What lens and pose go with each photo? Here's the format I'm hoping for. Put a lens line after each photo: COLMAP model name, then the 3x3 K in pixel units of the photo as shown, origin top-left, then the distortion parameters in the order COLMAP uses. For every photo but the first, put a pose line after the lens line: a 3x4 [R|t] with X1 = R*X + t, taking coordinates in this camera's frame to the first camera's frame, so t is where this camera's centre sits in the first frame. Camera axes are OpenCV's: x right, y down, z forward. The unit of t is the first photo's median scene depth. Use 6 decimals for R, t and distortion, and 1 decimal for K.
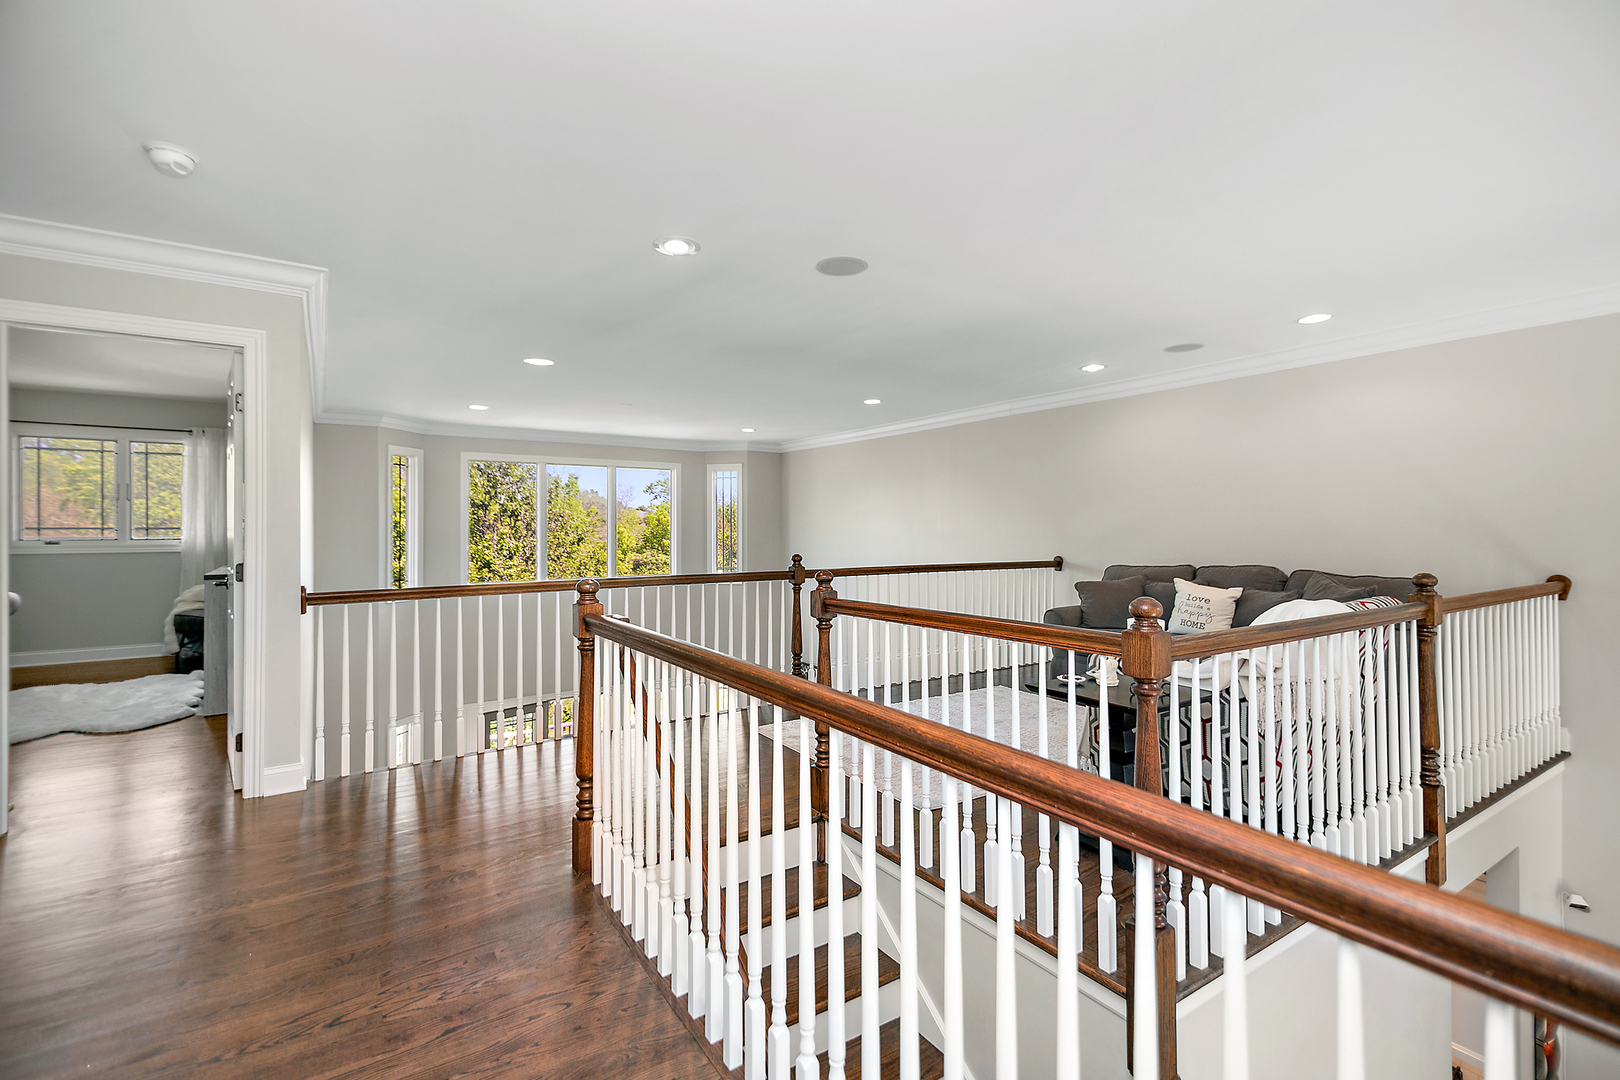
lens RADIAL K [[730.3, 0, 814.4], [0, 730.3, 541.6], [0, 0, 1]] dist [-0.001862, -0.000069]
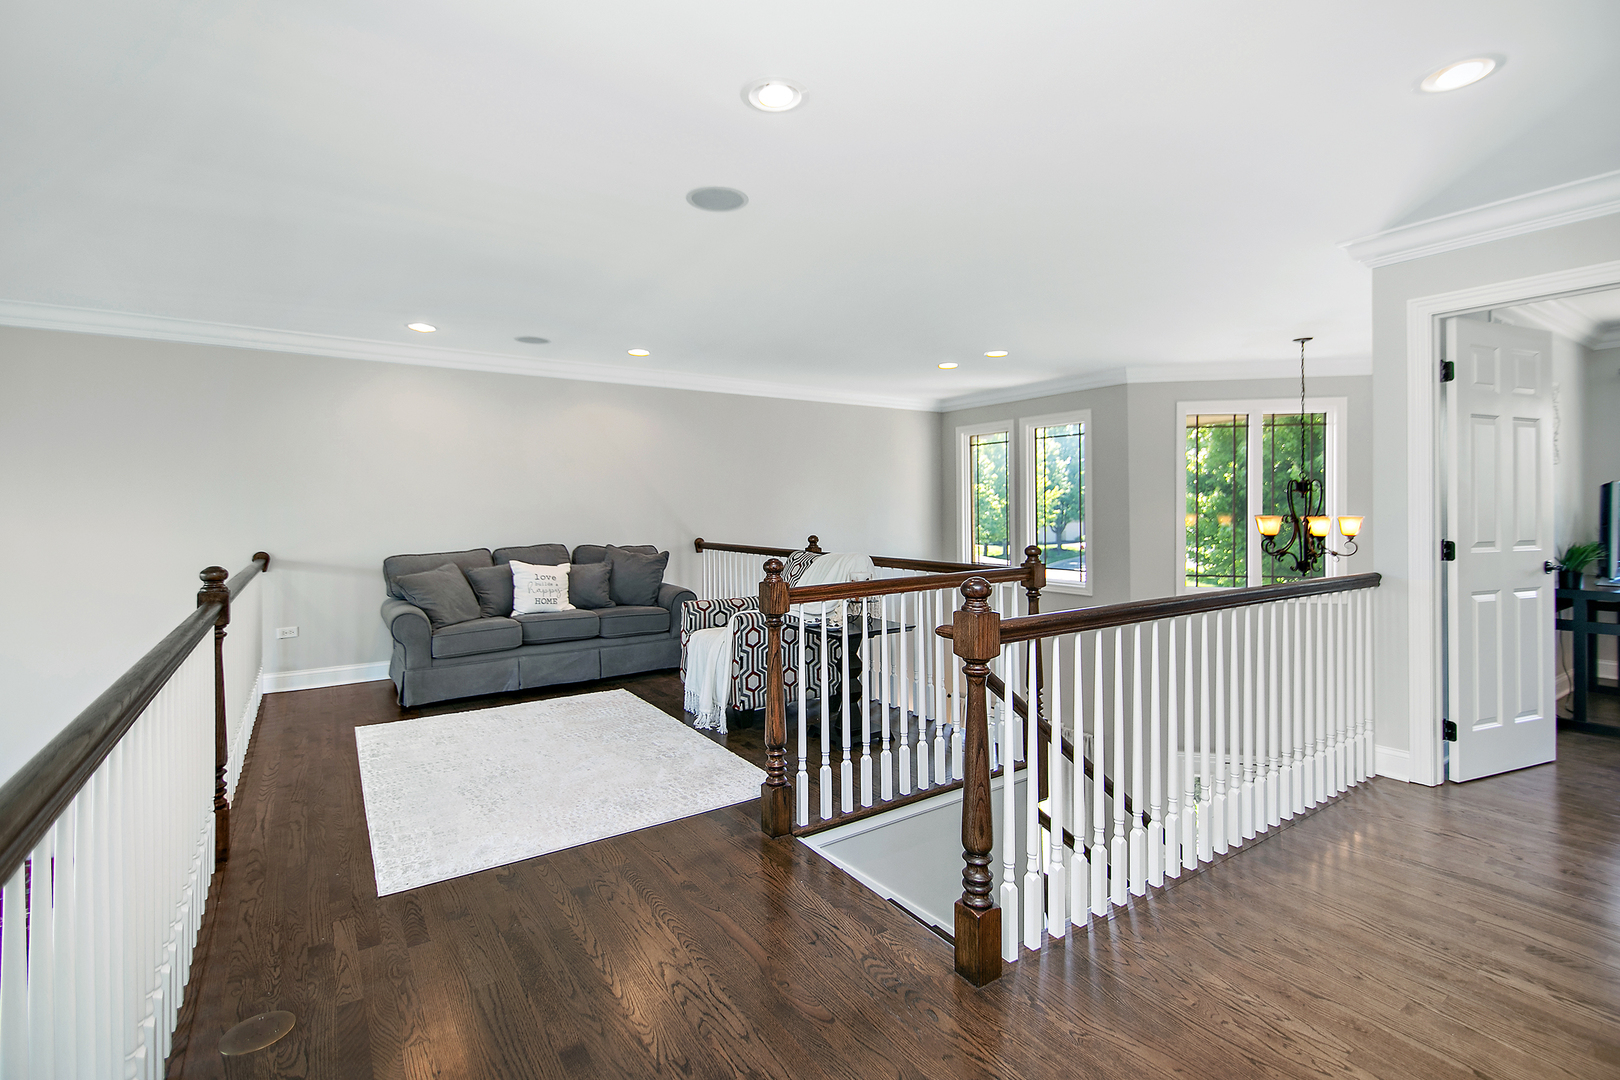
lens RADIAL K [[730.3, 0, 814.8], [0, 730.3, 532.4], [0, 0, 1]] dist [-0.001862, -0.000069]
pose [[-0.027360, 0.001592, 0.999624, -1.354988], [-0.014247, 0.999897, -0.001983, 0.023824], [-0.999524, -0.014296, -0.027334, 1.560669]]
